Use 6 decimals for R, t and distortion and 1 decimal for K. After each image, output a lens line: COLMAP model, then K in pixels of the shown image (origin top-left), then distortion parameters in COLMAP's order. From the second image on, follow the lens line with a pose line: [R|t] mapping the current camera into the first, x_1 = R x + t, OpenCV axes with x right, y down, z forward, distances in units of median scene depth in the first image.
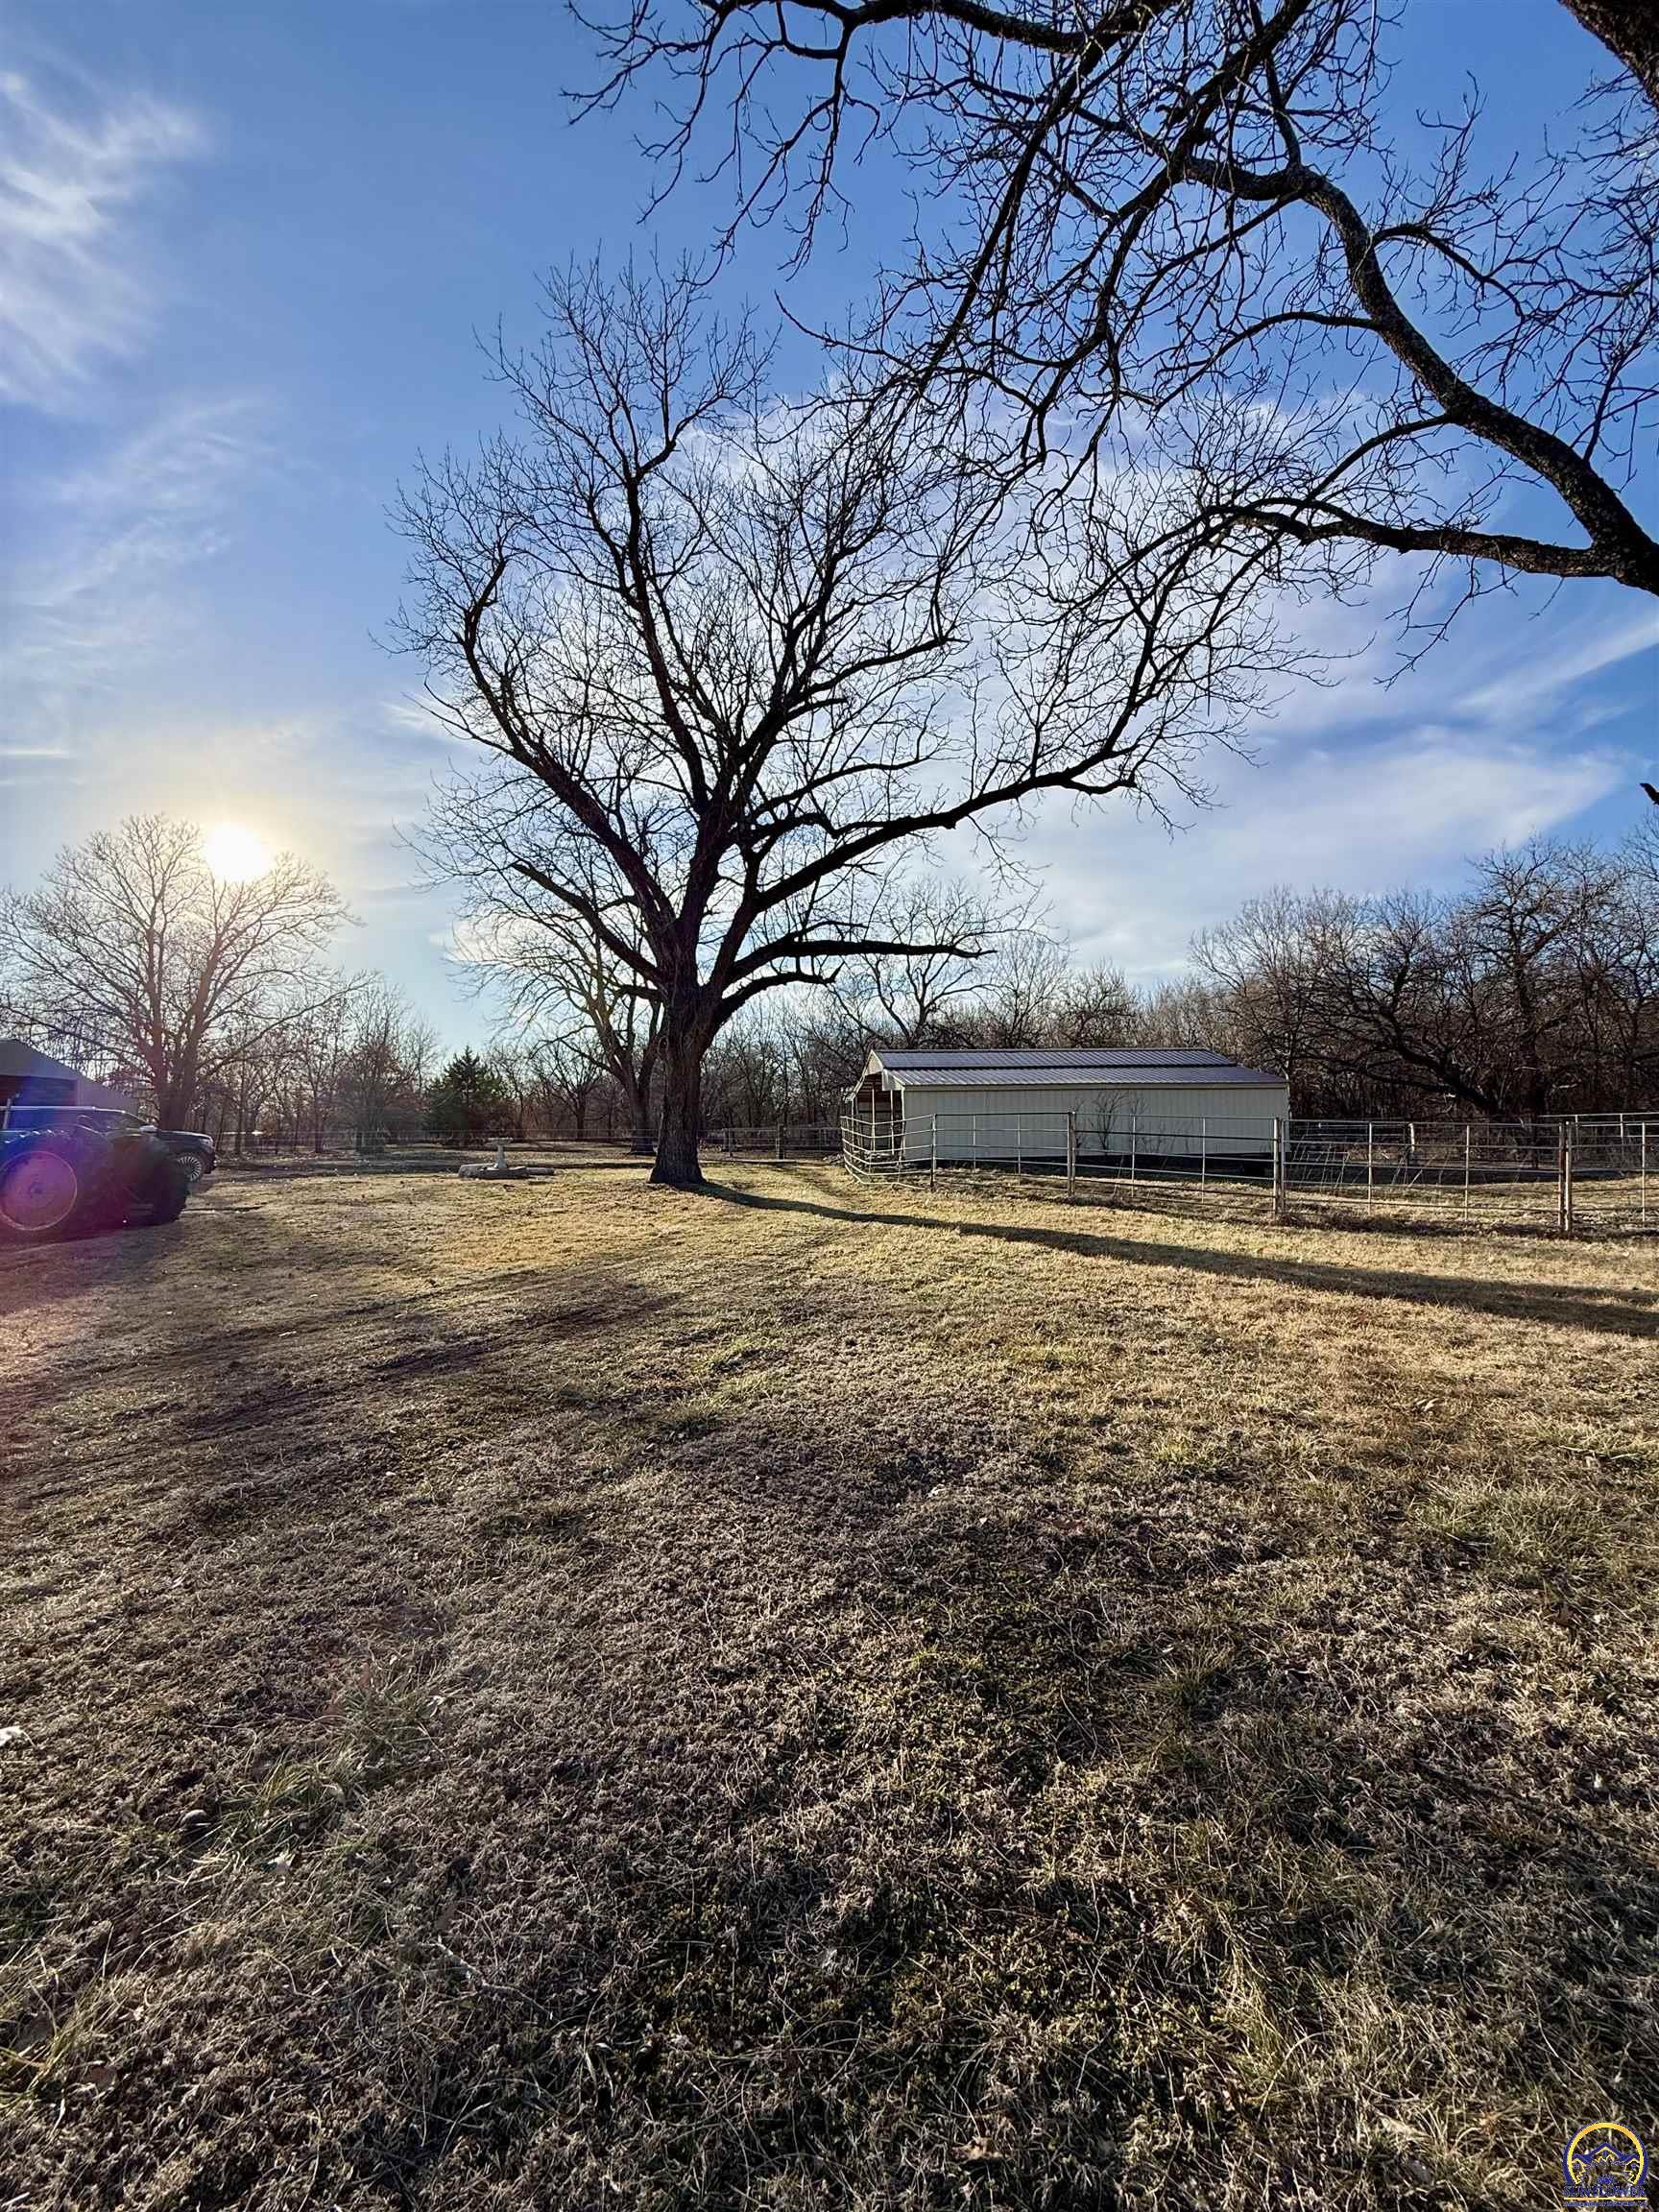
lens RADIAL K [[880.9, 0, 828.3], [0, 880.9, 1099.5], [0, 0, 1]] dist [-0.000276, -0.000093]
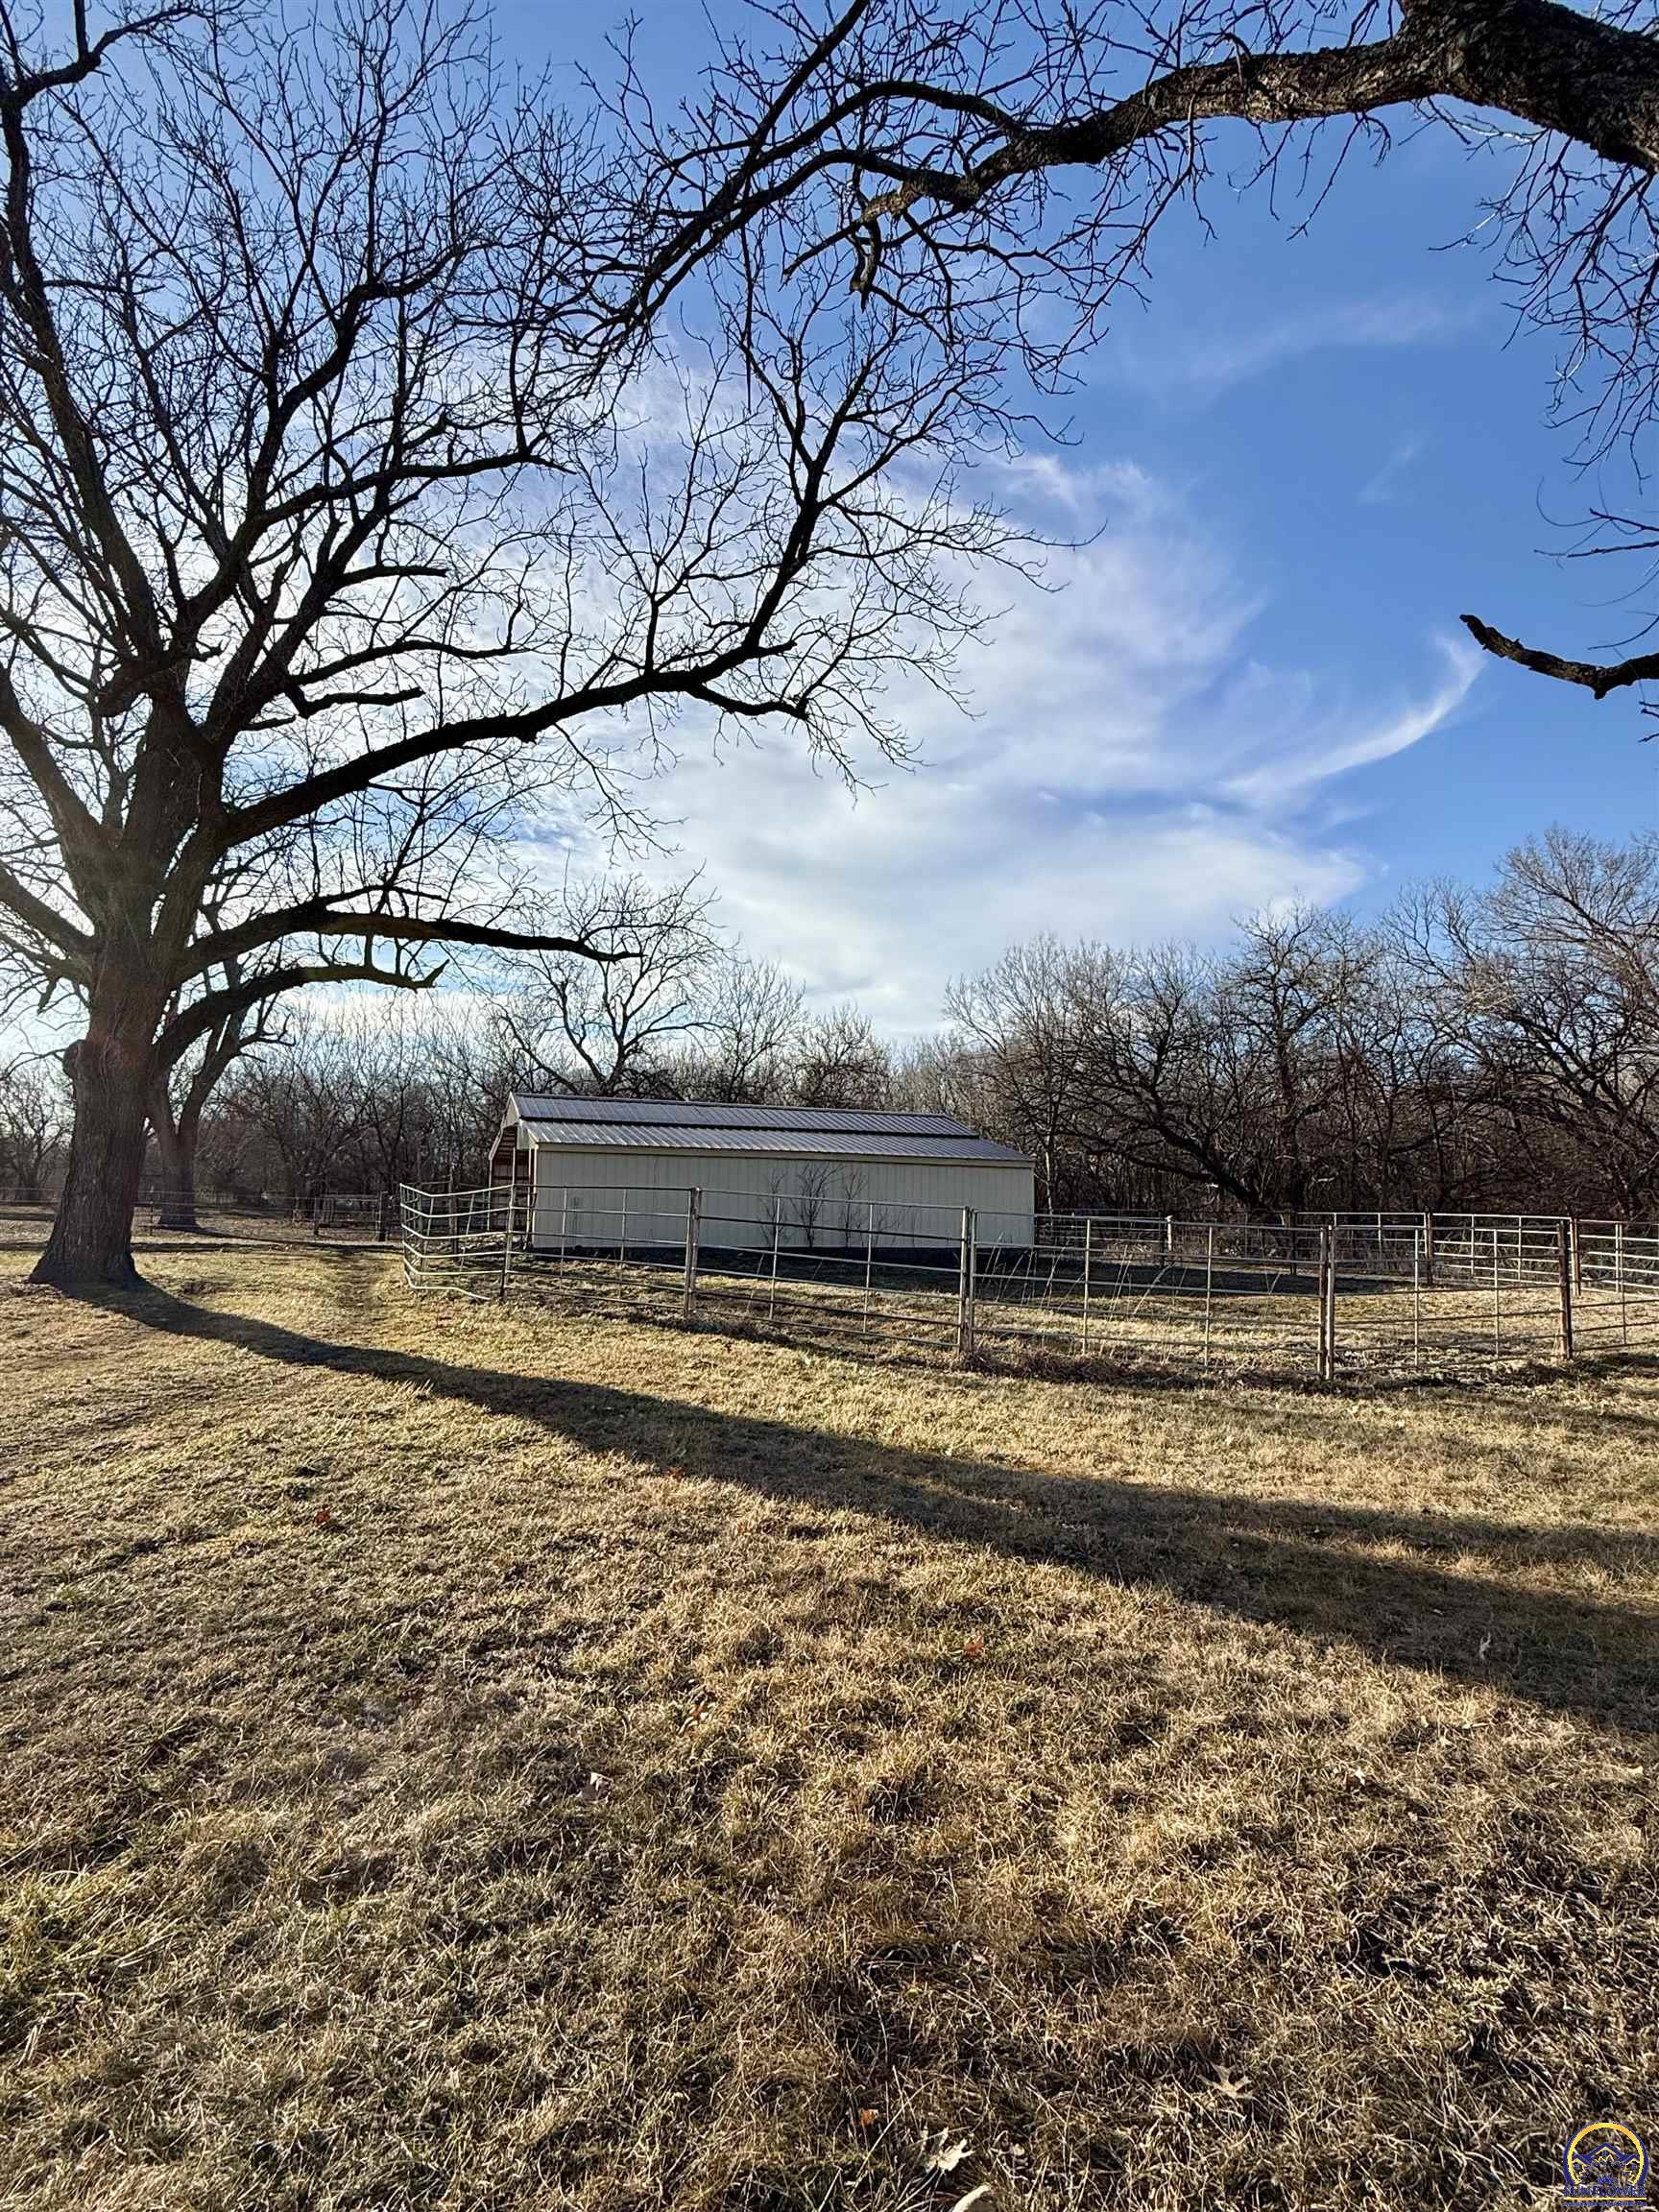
lens RADIAL K [[1070.0, 0, 829.5], [0, 1070.0, 1106.0], [0, 0, 1]] dist [-0.001374, -0.000125]
pose [[0.963956, 0.055960, 0.260109, 0.144356], [-0.040755, 0.997150, -0.063491, -0.000232], [-0.262920, 0.050602, 0.963490, 0.177166]]
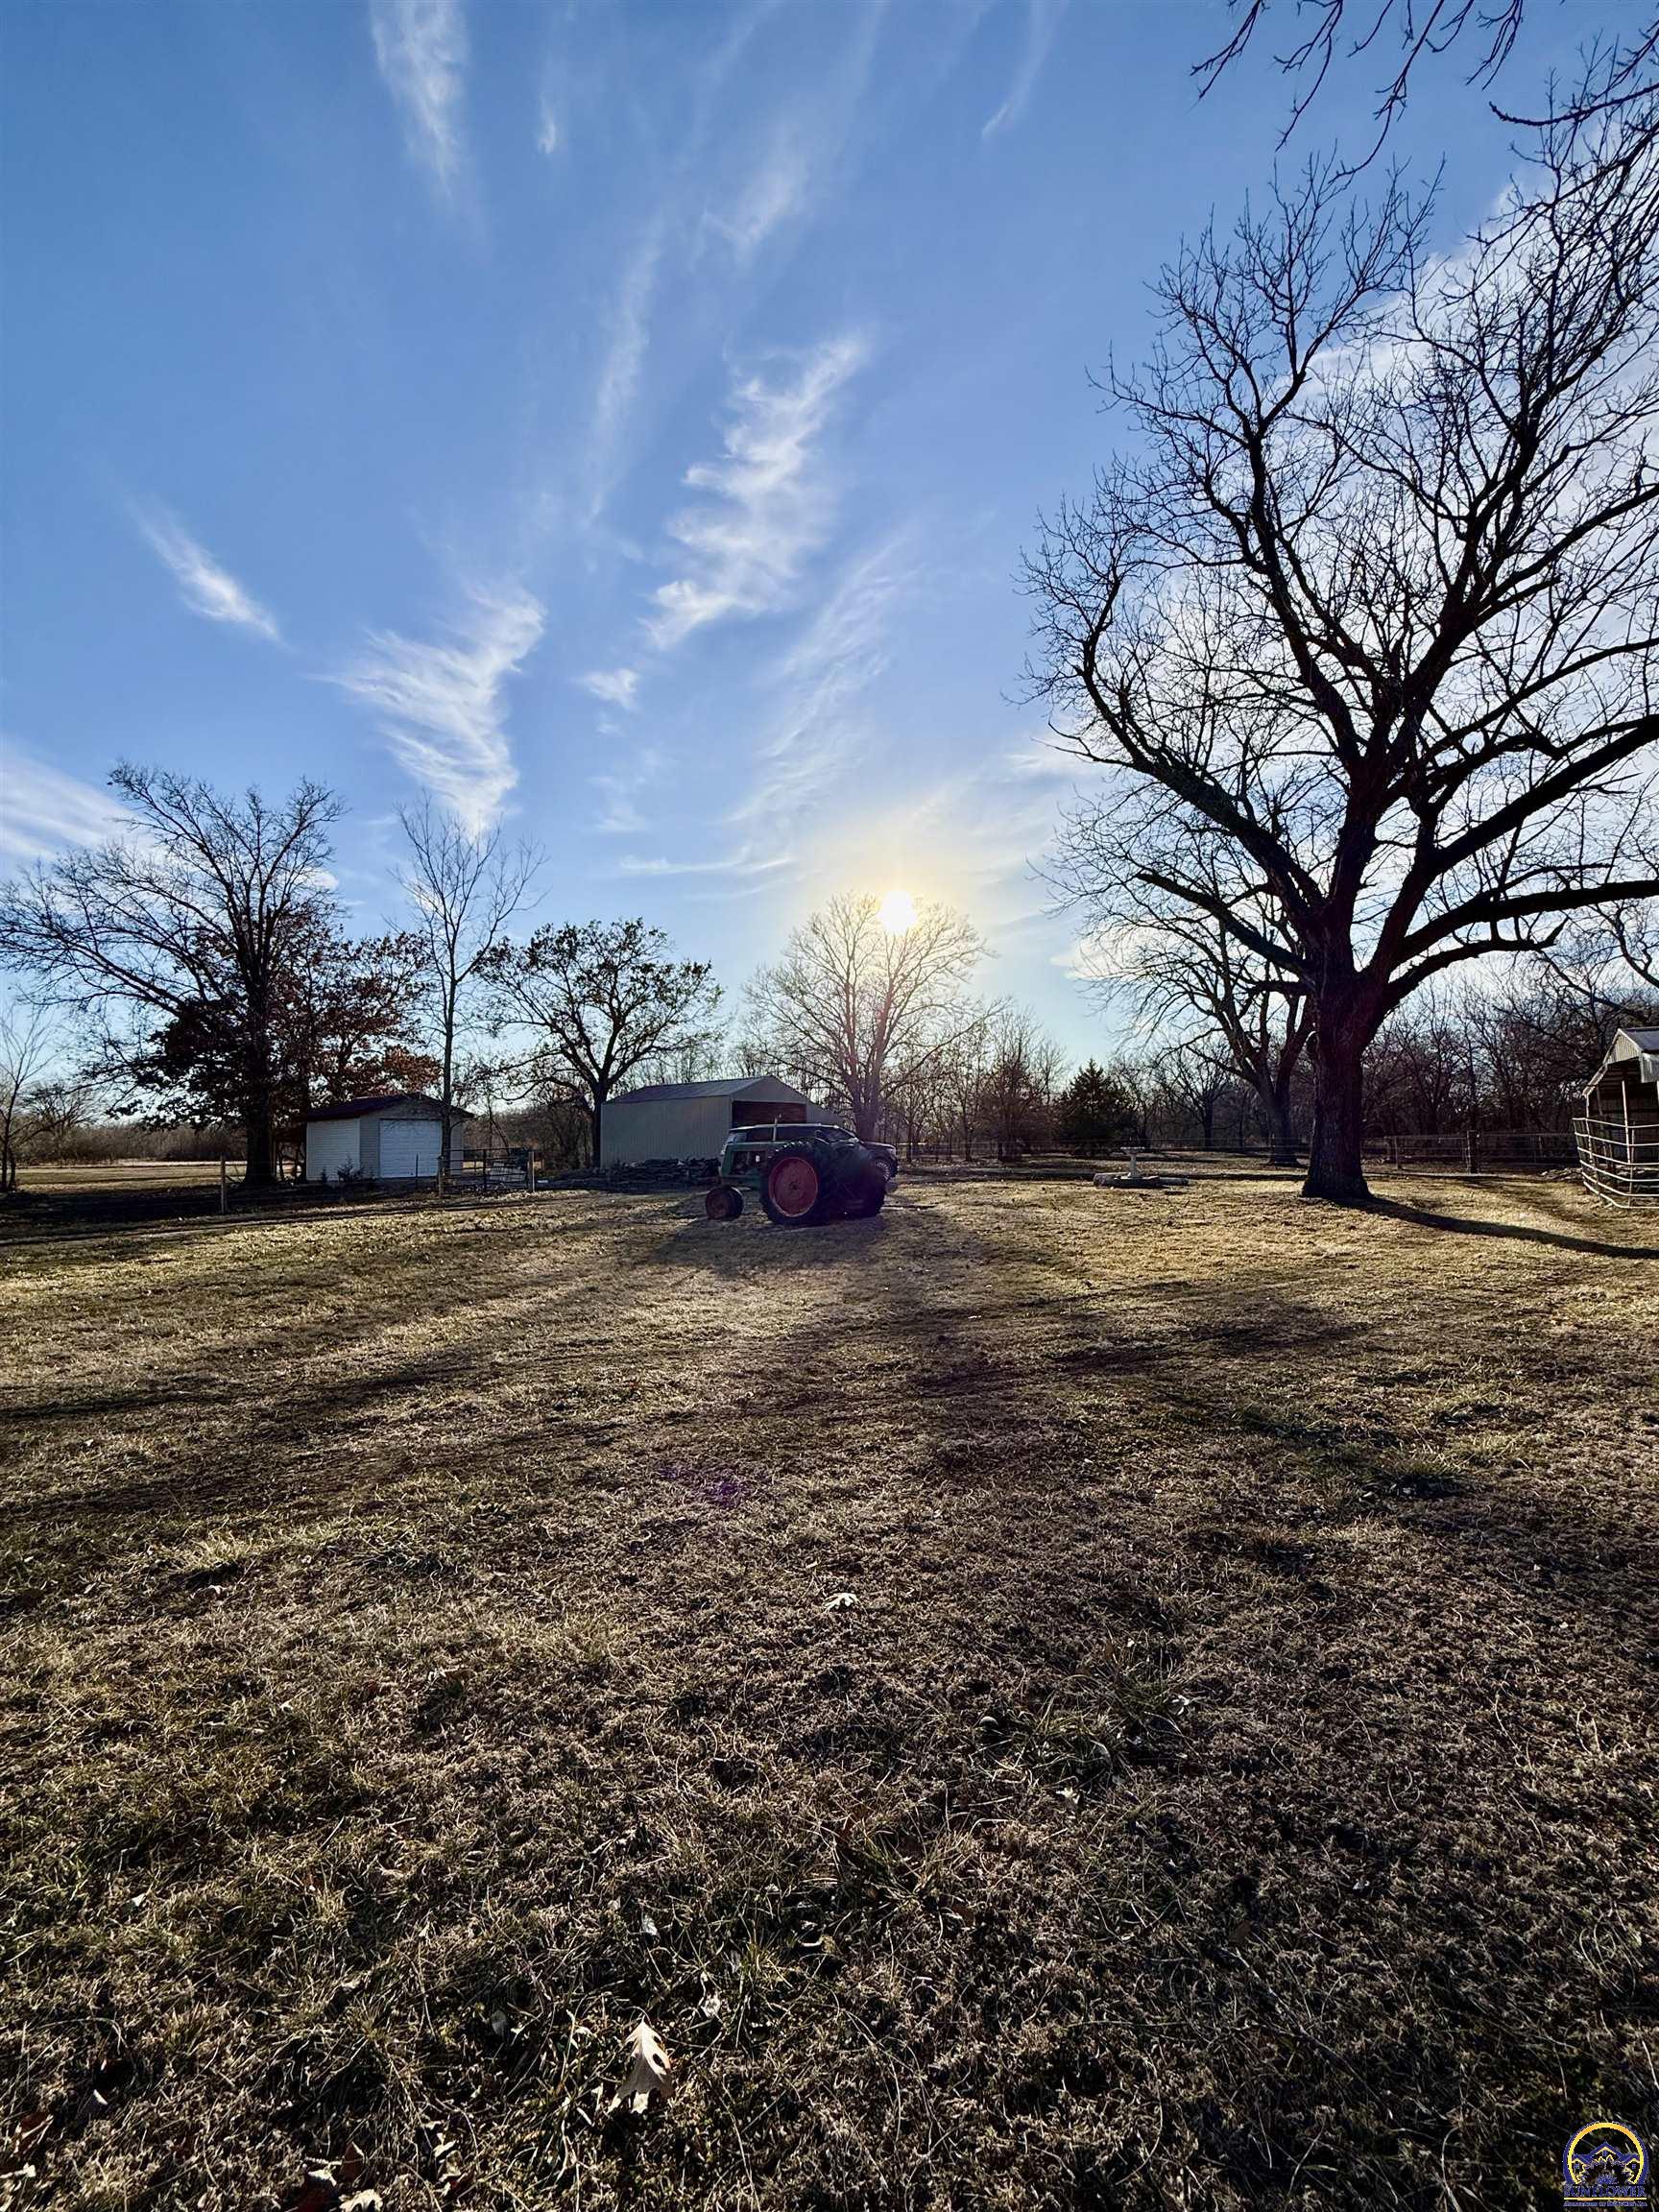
lens RADIAL K [[880.9, 0, 828.3], [0, 880.9, 1099.5], [0, 0, 1]] dist [-0.000276, -0.000093]
pose [[0.779181, -0.035868, -0.625771, -0.015393], [0.028757, 0.999356, -0.021474, 0.000962], [0.626138, -0.001263, 0.779711, -0.005454]]
